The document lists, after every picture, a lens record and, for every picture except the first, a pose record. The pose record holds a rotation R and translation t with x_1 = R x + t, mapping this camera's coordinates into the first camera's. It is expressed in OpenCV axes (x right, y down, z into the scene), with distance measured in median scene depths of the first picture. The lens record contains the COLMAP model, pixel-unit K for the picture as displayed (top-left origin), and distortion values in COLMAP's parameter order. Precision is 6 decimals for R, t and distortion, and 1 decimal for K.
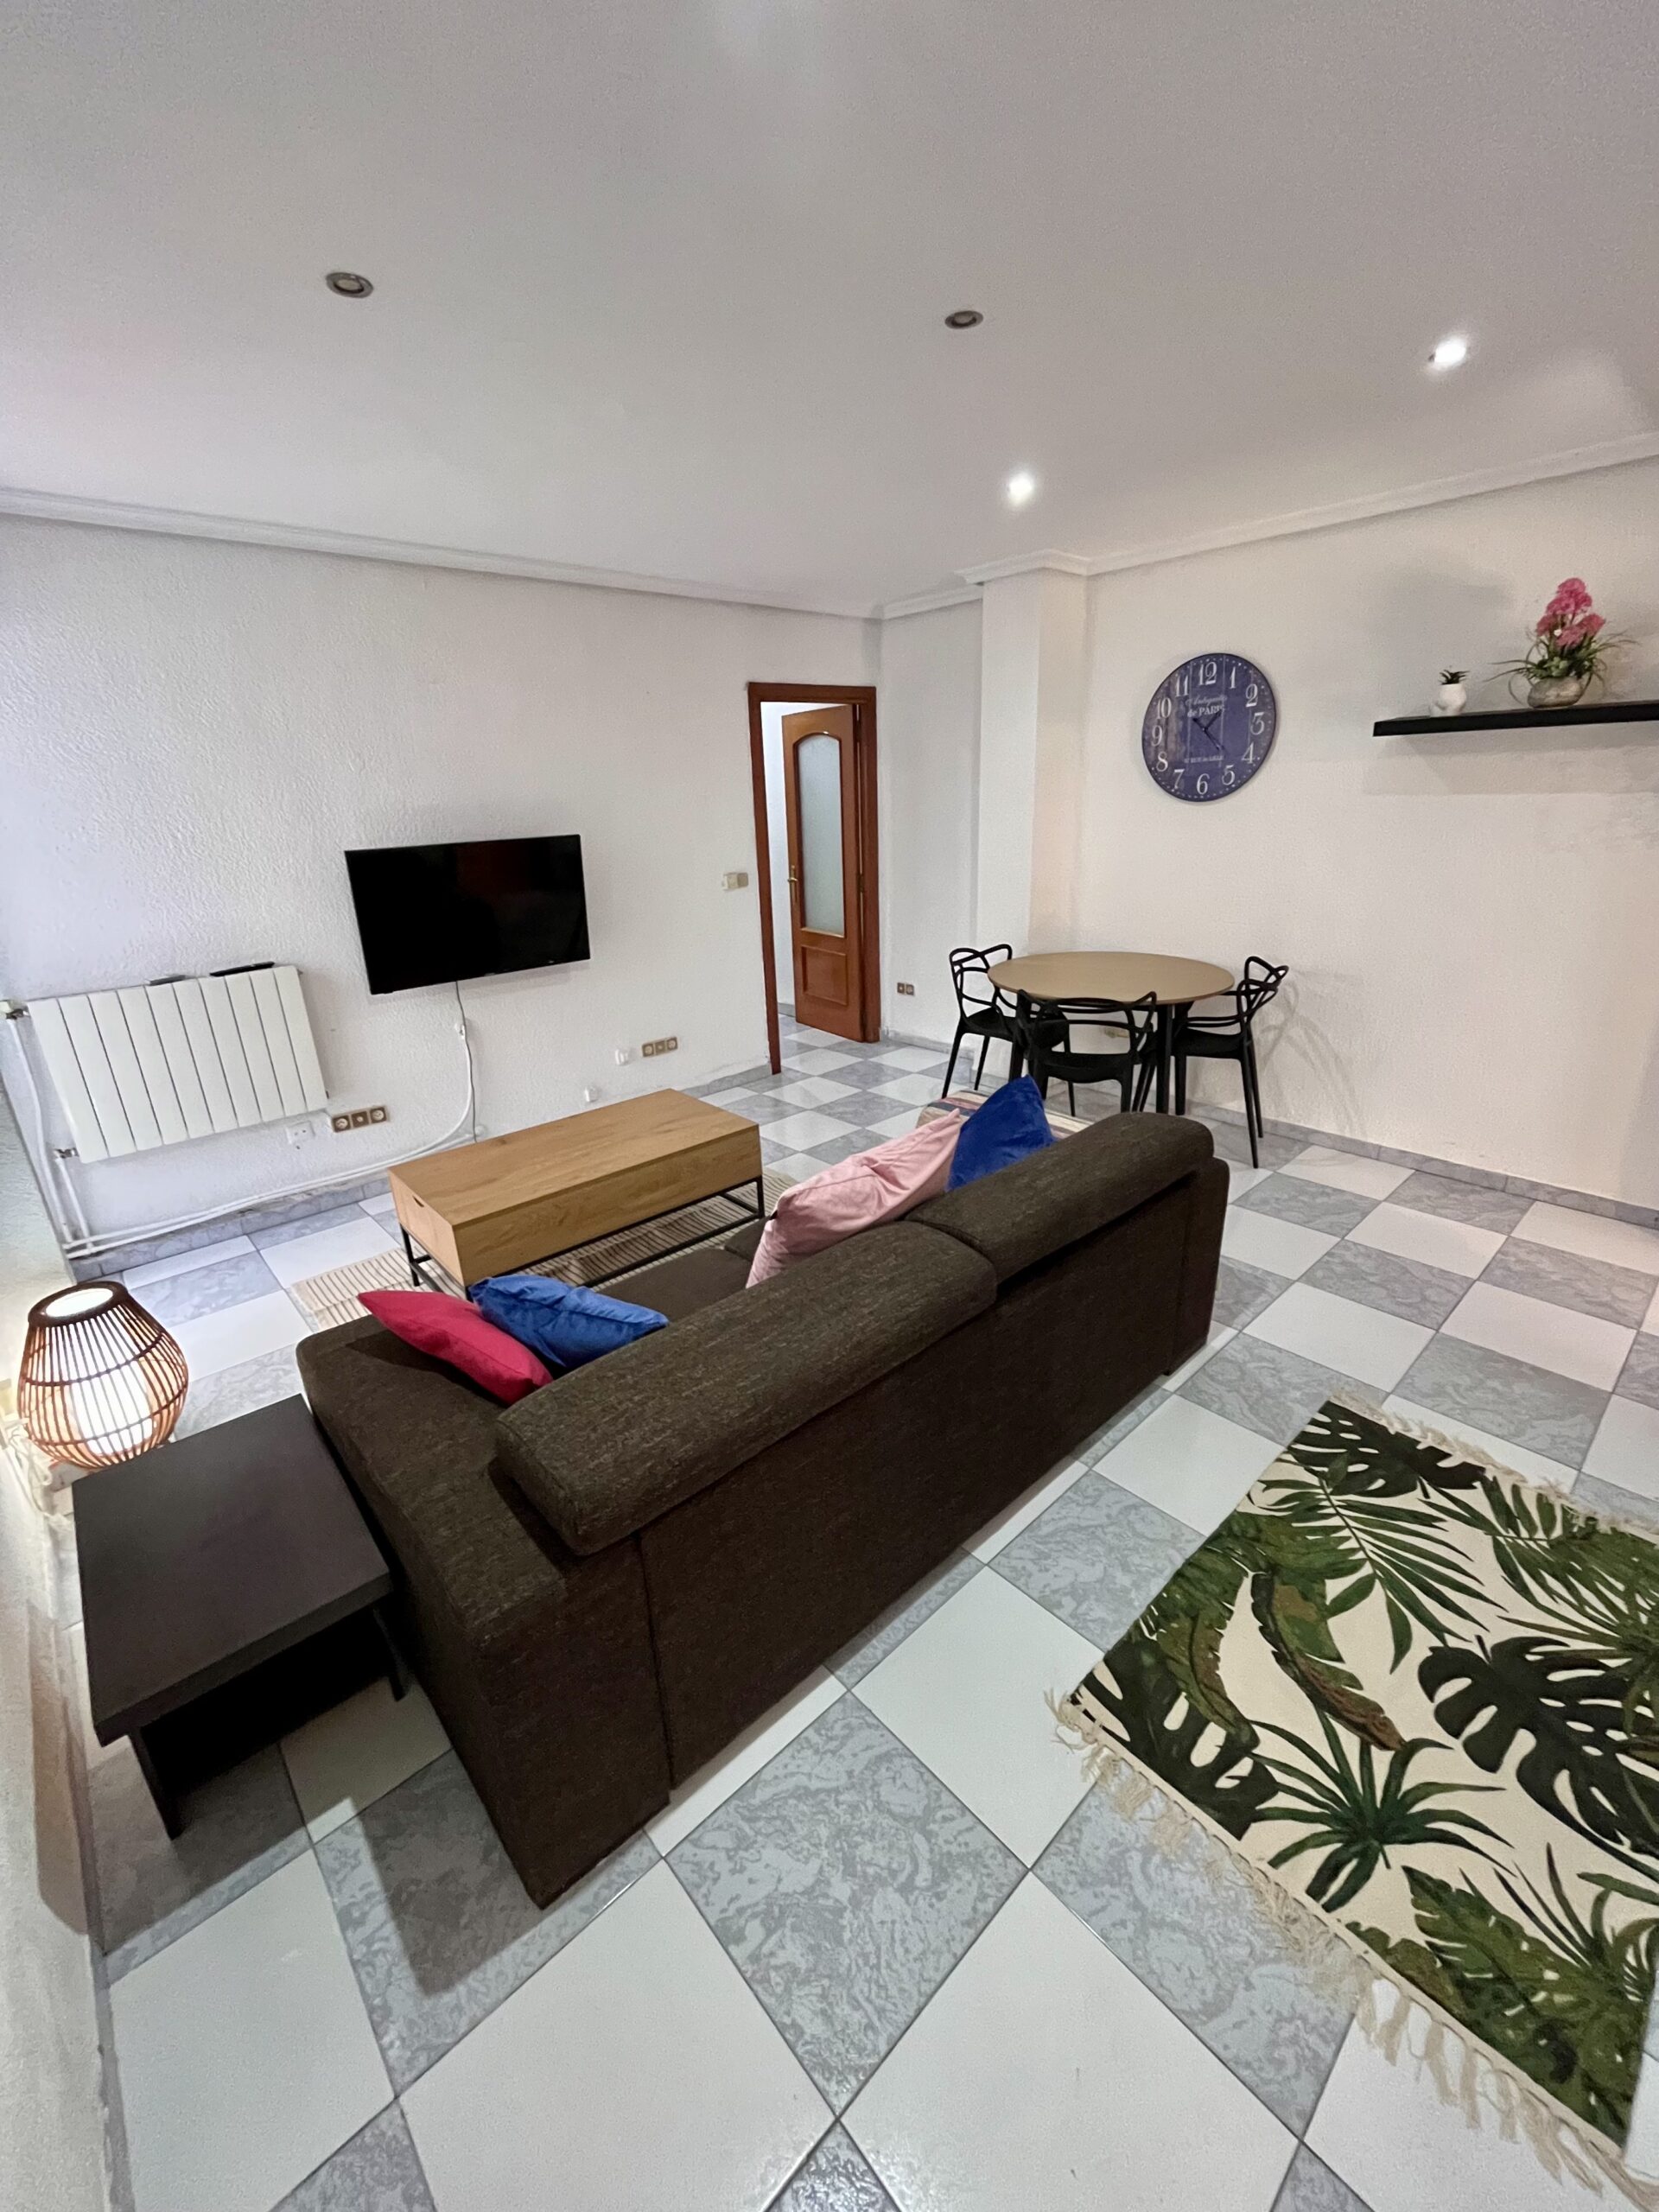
lens RADIAL K [[892.8, 0, 833.5], [0, 892.8, 1106.6], [0, 0, 1]] dist [-0.003275, -0.000065]
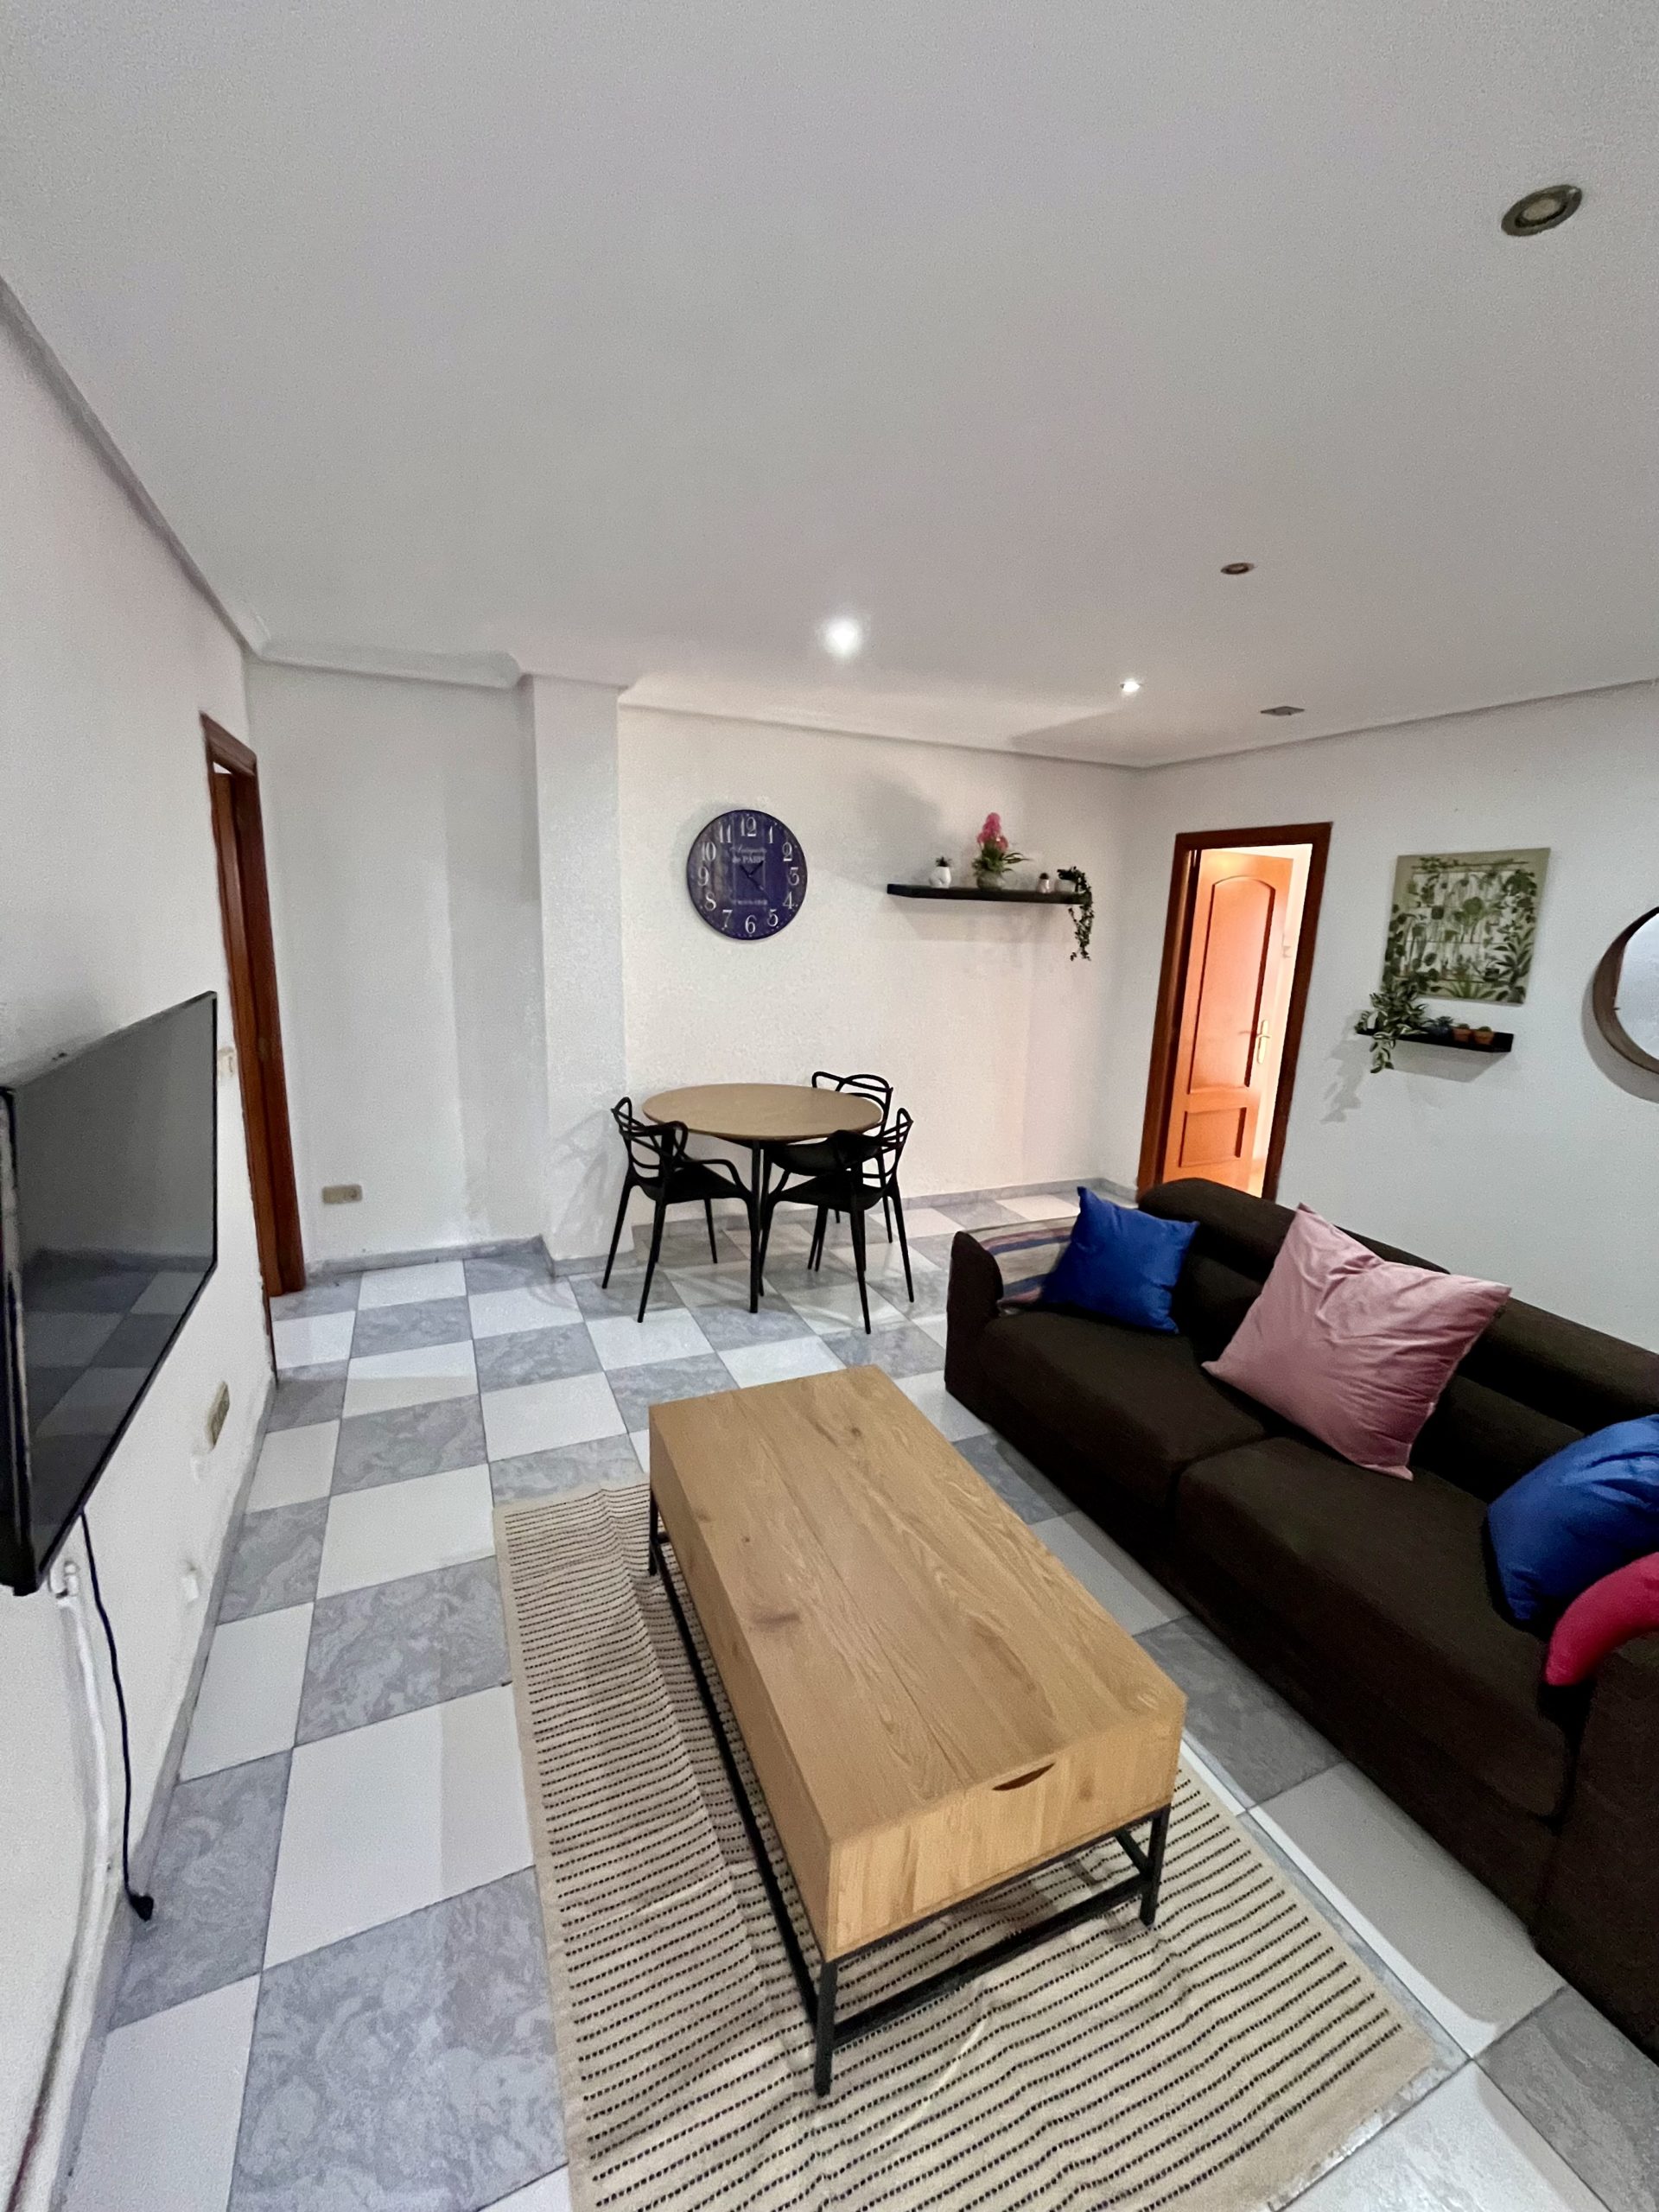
lens RADIAL K [[892.8, 0, 833.5], [0, 892.8, 1106.6], [0, 0, 1]] dist [-0.003275, -0.000065]
pose [[0.324676, -0.158891, 0.932384, -1.223916], [0.279003, 0.958012, 0.066104, -0.396689], [-0.903738, 0.238675, 0.355374, 1.182808]]
